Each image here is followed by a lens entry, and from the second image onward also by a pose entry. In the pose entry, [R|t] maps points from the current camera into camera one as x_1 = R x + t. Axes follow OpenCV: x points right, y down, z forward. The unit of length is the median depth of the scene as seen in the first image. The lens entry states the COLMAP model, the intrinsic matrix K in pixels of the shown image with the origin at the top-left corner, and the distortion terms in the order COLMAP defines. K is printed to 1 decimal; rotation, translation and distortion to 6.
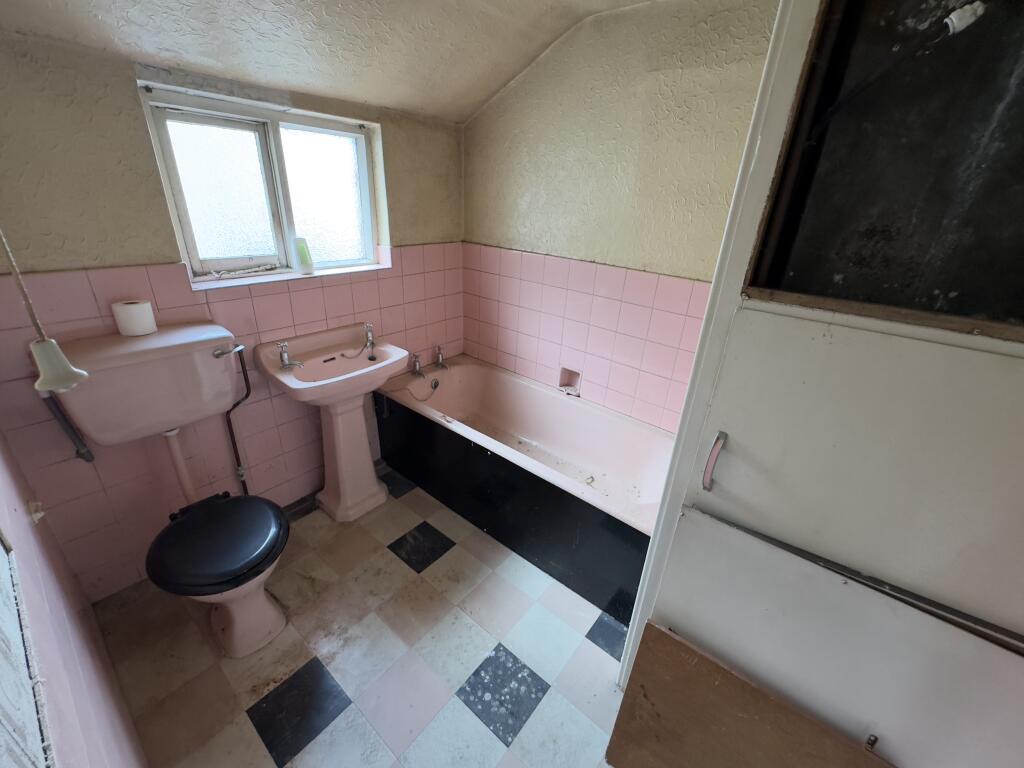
lens RADIAL K [[414.8, 0, 511.2], [0, 414.8, 379.6], [0, 0, 1]] dist [-0.002239, -0.000203]
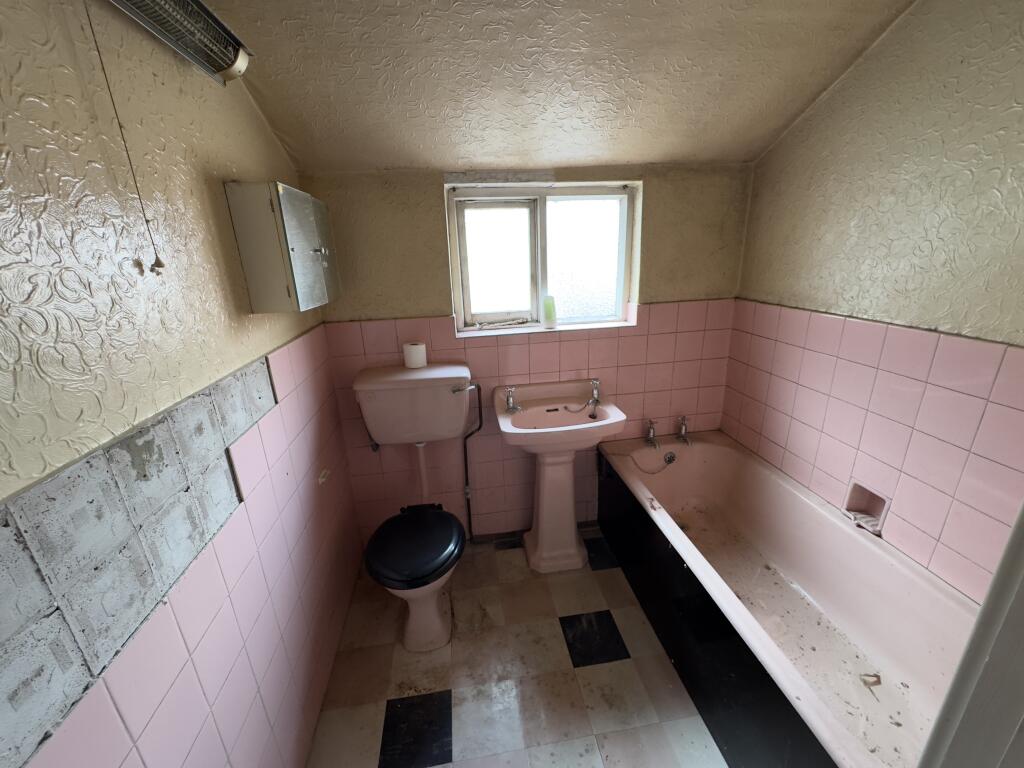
lens RADIAL K [[410.1, 0, 512.0], [0, 410.1, 385.9], [0, 0, 1]] dist [-0.000814, -0.000114]
pose [[0.733808, 0.139039, -0.664976, 0.159298], [-0.208741, 0.977627, -0.025936, -0.058614], [0.646493, 0.157840, 0.746414, 0.159412]]
